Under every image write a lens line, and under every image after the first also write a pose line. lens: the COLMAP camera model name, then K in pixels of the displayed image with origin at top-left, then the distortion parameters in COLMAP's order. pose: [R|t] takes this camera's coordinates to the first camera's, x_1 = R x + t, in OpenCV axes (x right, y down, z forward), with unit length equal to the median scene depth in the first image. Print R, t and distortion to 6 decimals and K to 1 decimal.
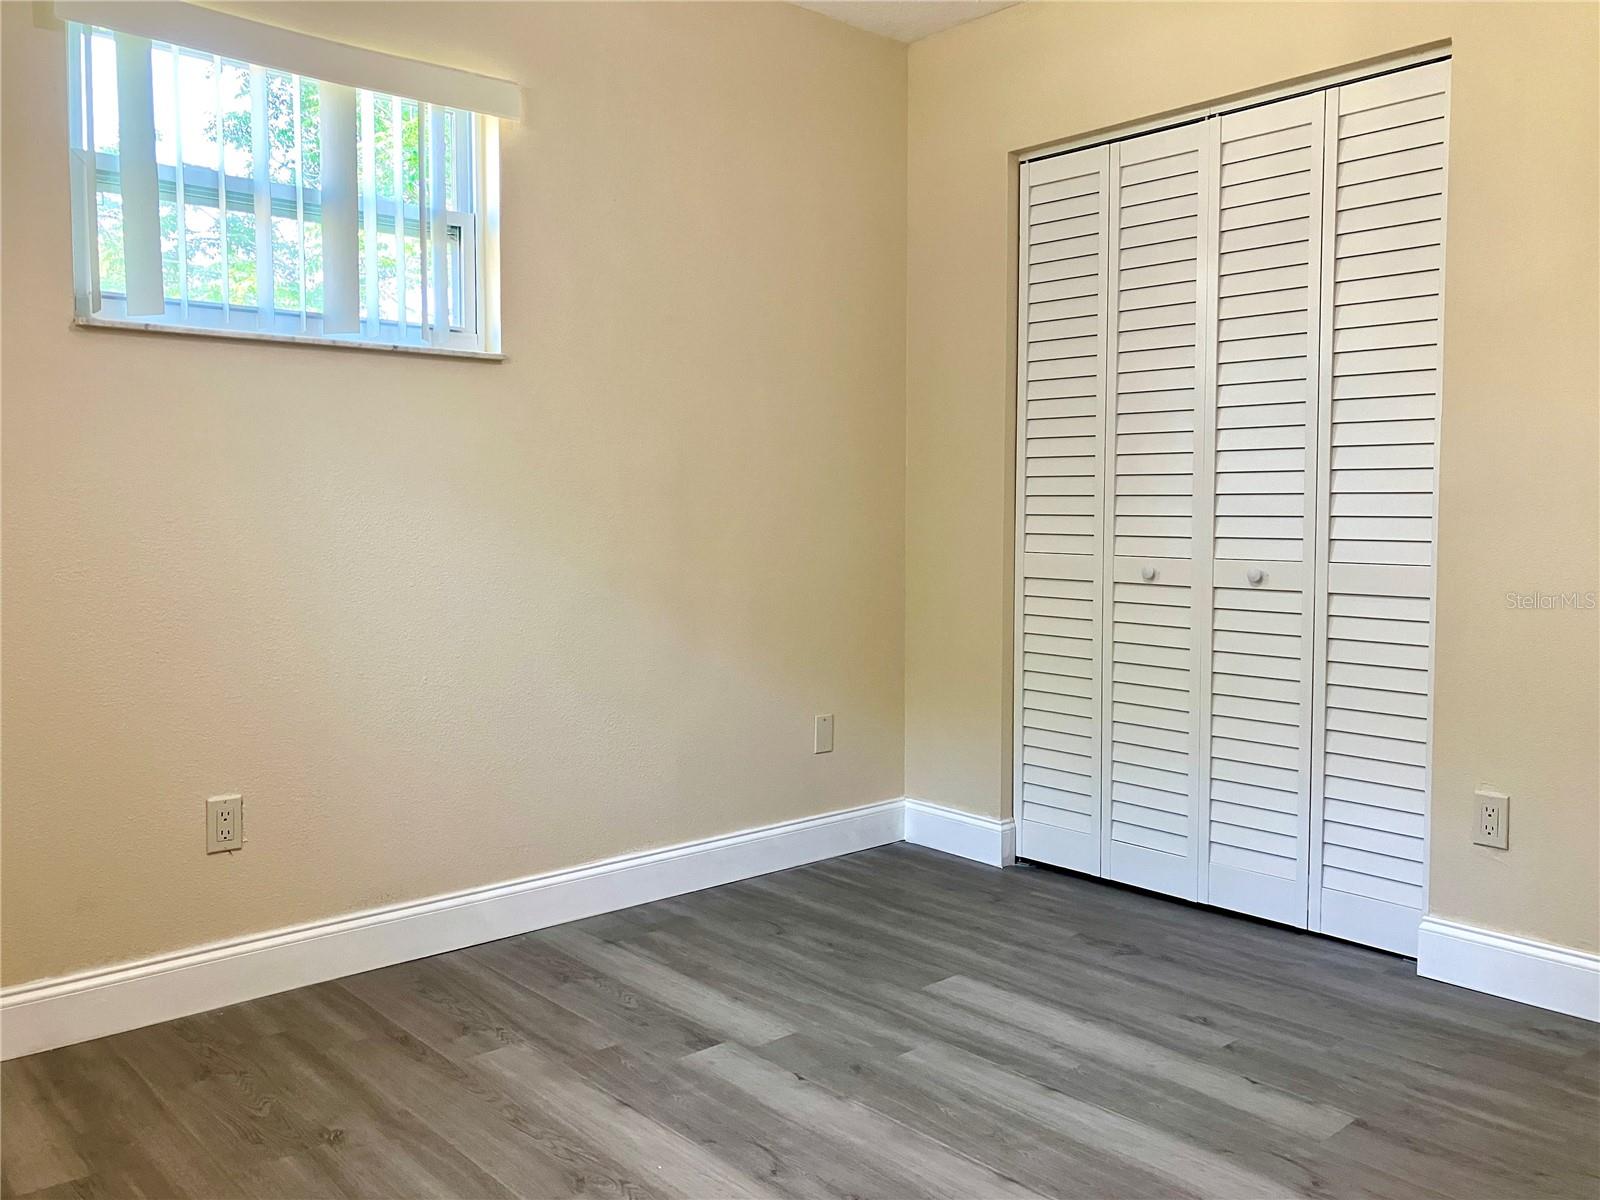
lens RADIAL K [[1326.8, 0, 800.0], [0, 1326.8, 589.7], [0, 0, 1]] dist [0.035515, -0.015559]
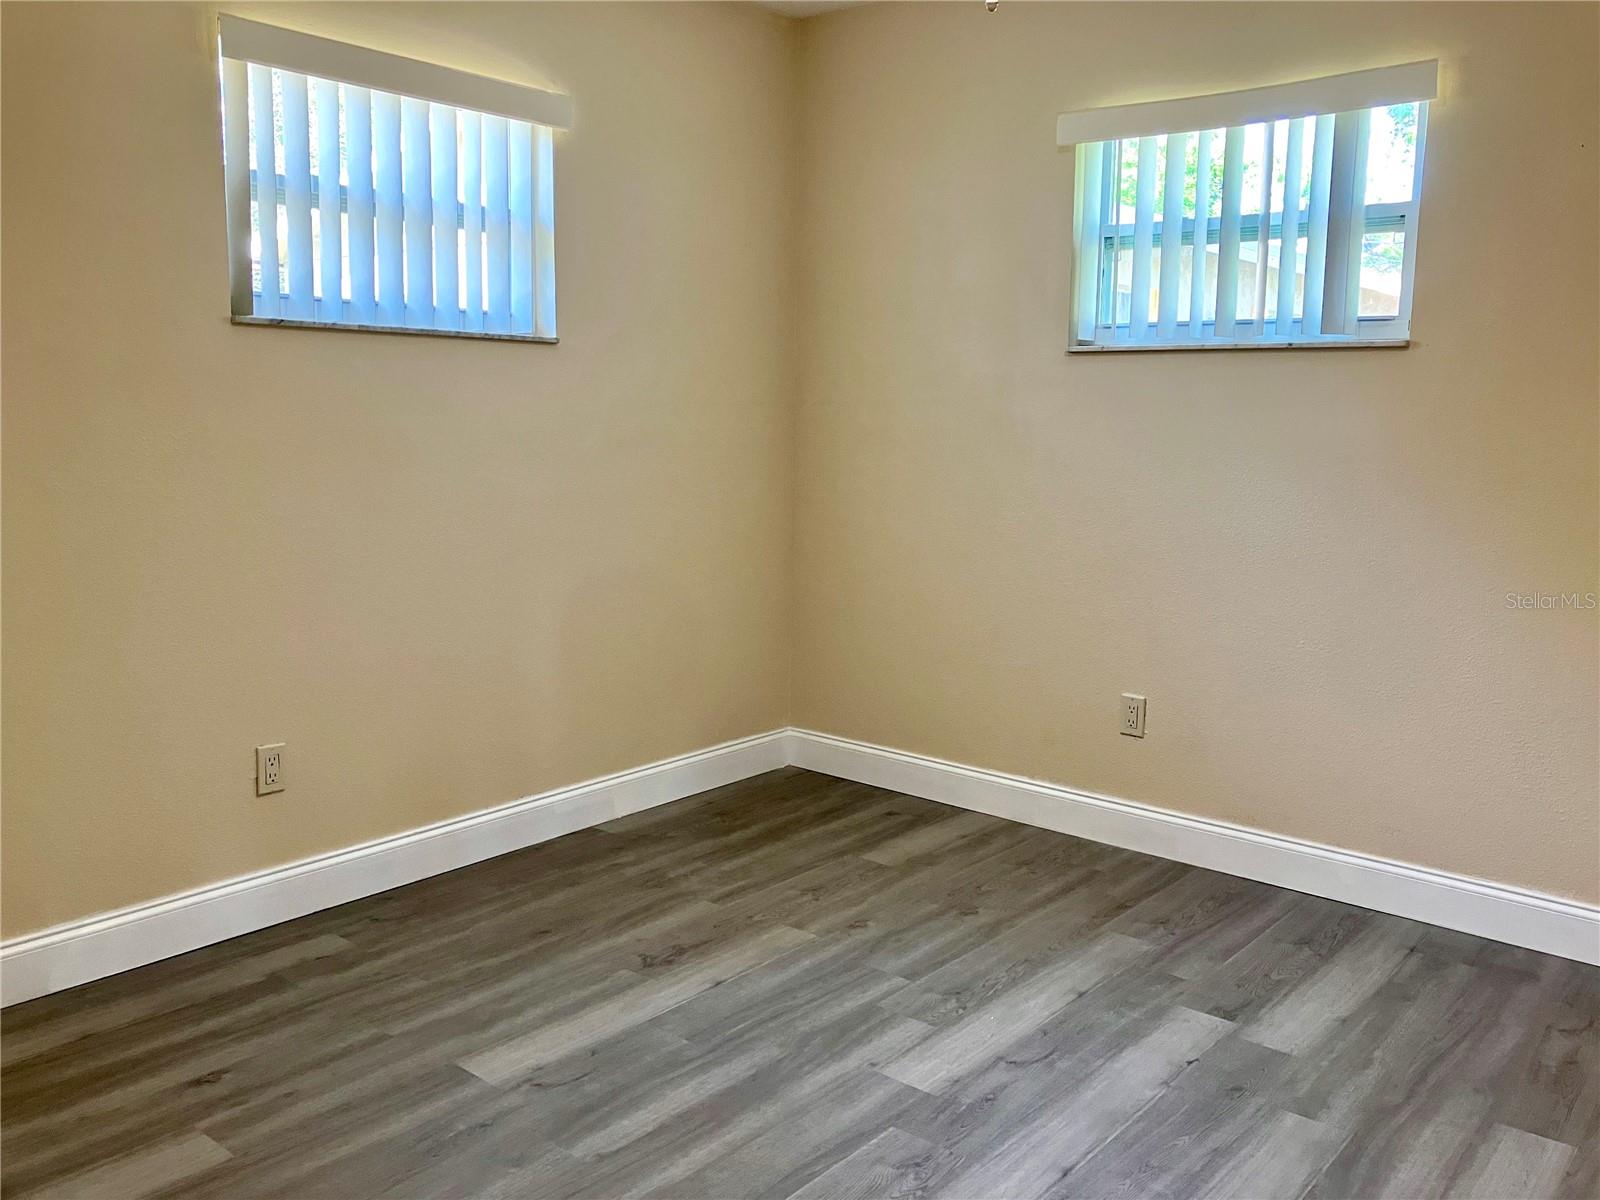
lens RADIAL K [[1326.8, 0, 801.2], [0, 1326.8, 602.4], [0, 0, 1]] dist [0.035515, -0.015559]
pose [[0.144607, 0.146967, -0.978514, 0.817695], [-0.083730, 0.987179, 0.135894, -0.090853], [0.985940, 0.062280, 0.155058, 0.461716]]
